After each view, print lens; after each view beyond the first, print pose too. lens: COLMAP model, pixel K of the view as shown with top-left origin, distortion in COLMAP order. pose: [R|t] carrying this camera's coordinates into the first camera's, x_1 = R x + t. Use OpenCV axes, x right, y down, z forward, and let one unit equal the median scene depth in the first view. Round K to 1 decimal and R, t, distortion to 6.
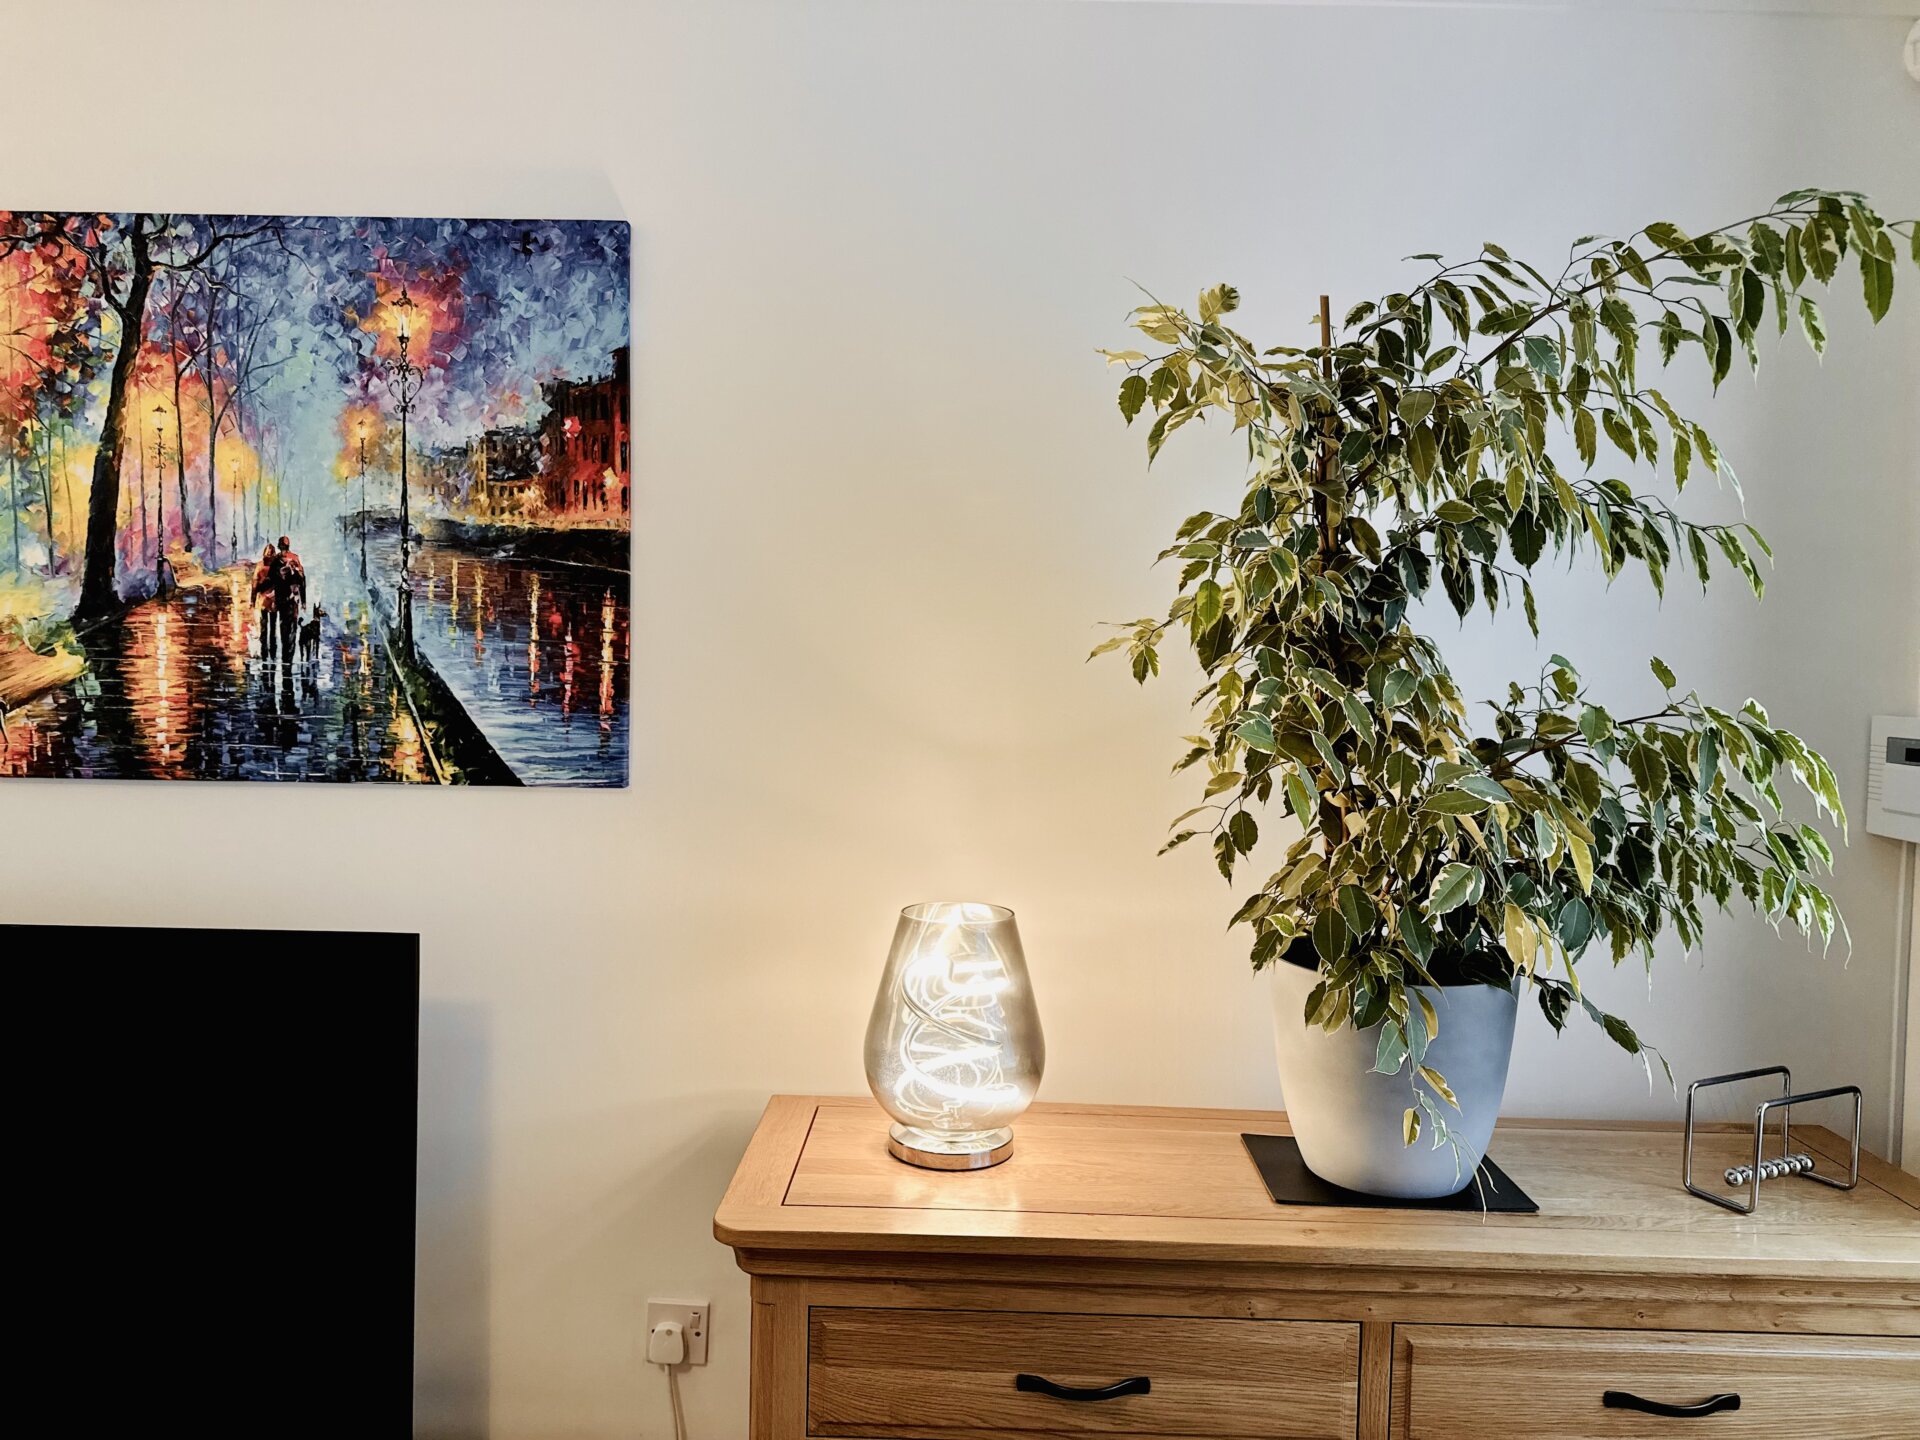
lens RADIAL K [[1360.0, 0, 963.7], [0, 1360.0, 721.6], [0, 0, 1]] dist [0.013534, -0.014414]
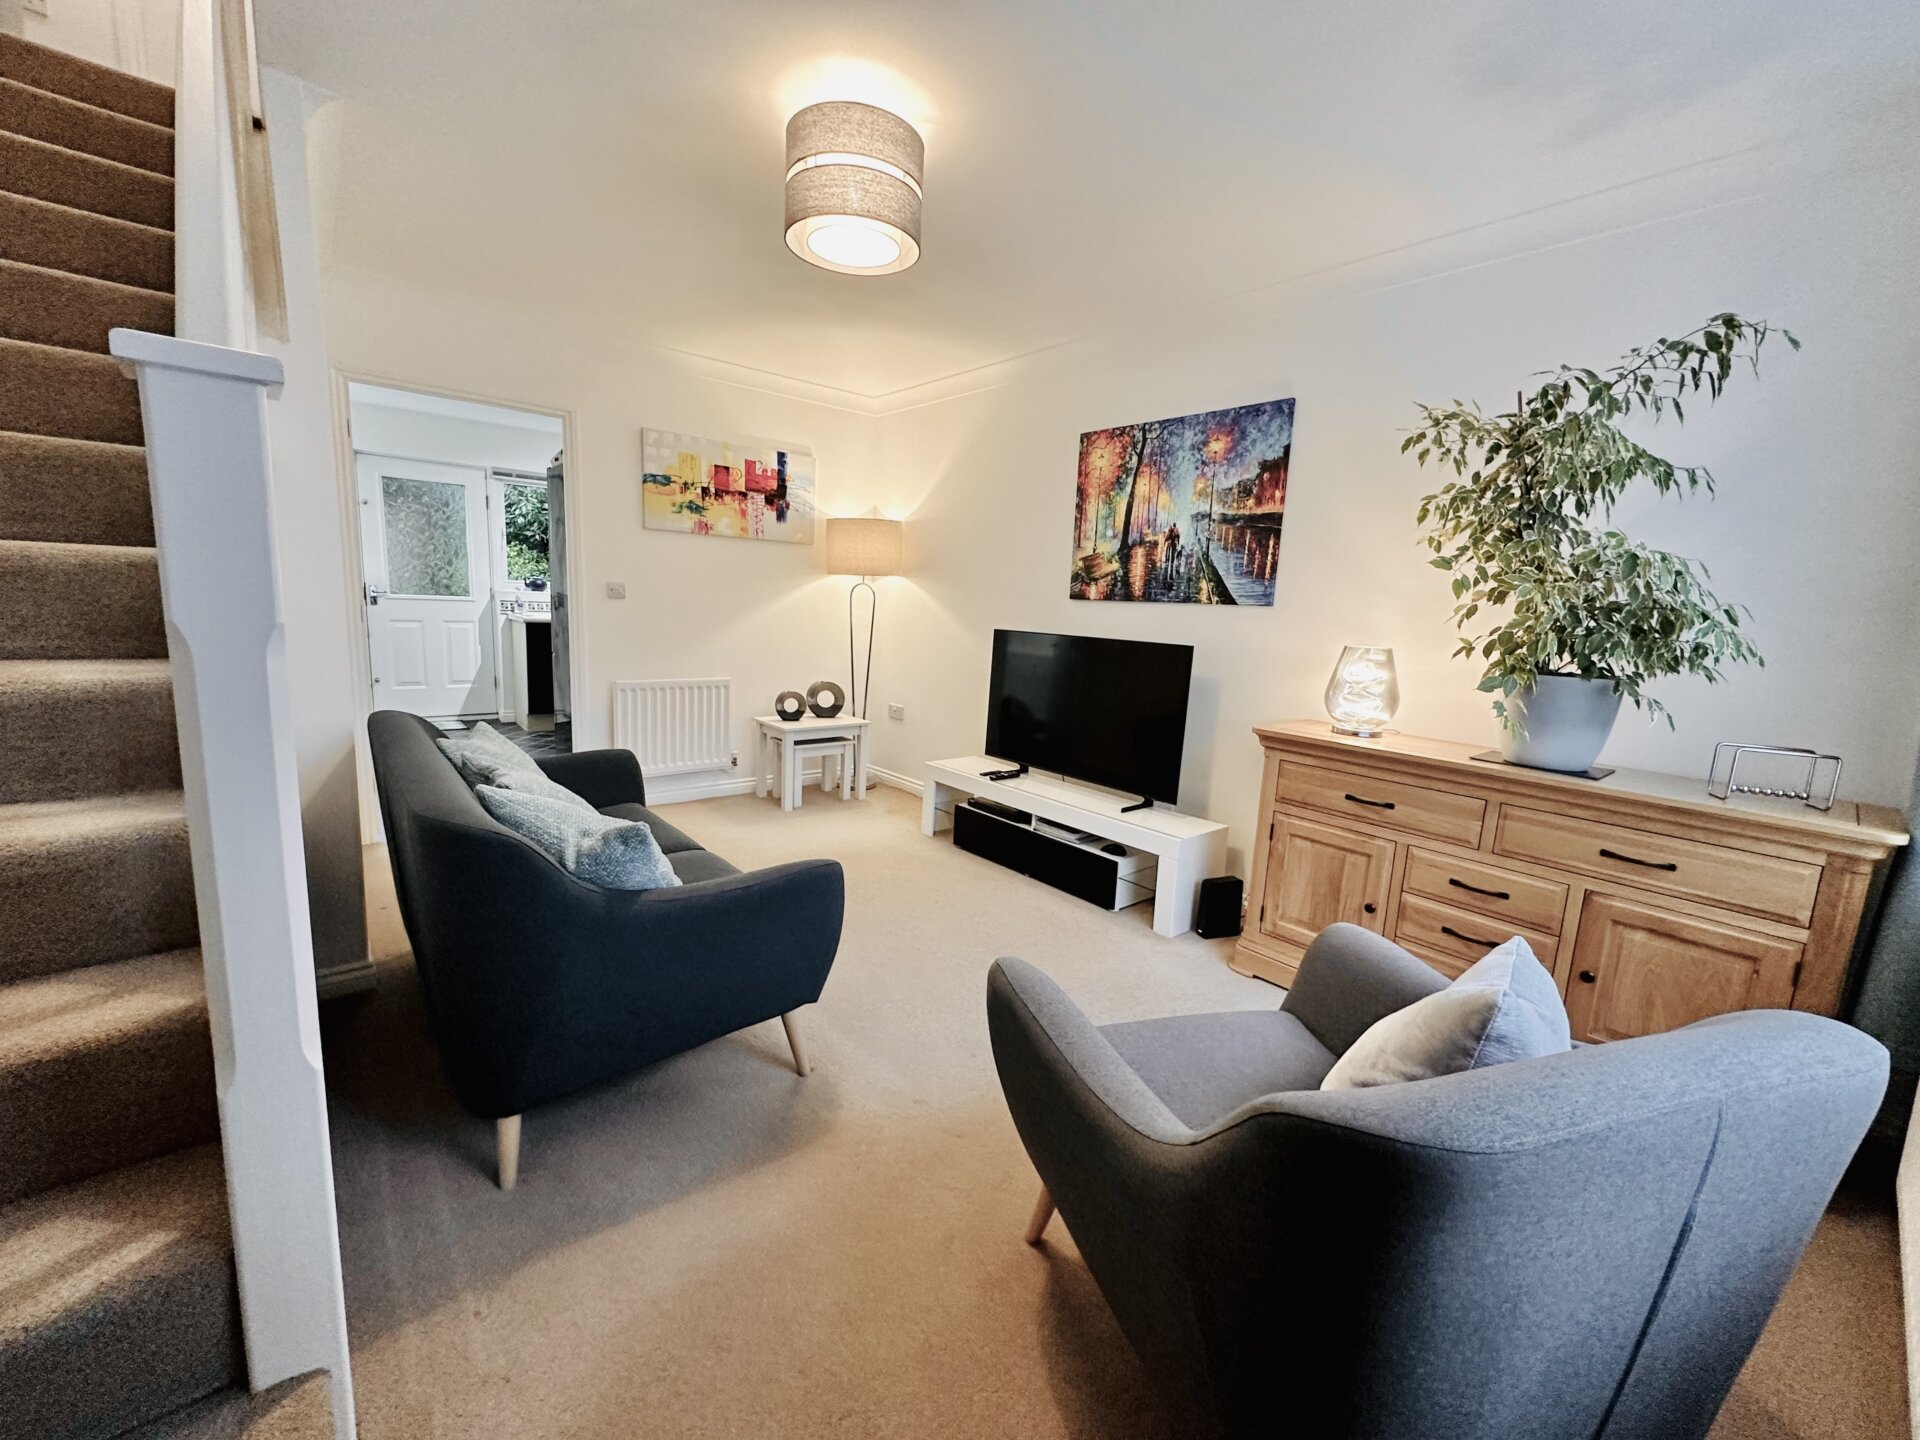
lens RADIAL K [[766.7, 0, 962.8], [0, 766.7, 718.7], [0, 0, 1]] dist [-0.006398, 0.000688]
pose [[0.663988, 0.124324, -0.737336, 0.524453], [-0.069421, 0.992072, 0.104761, 0.159101], [0.744514, -0.018373, 0.667354, -0.534526]]
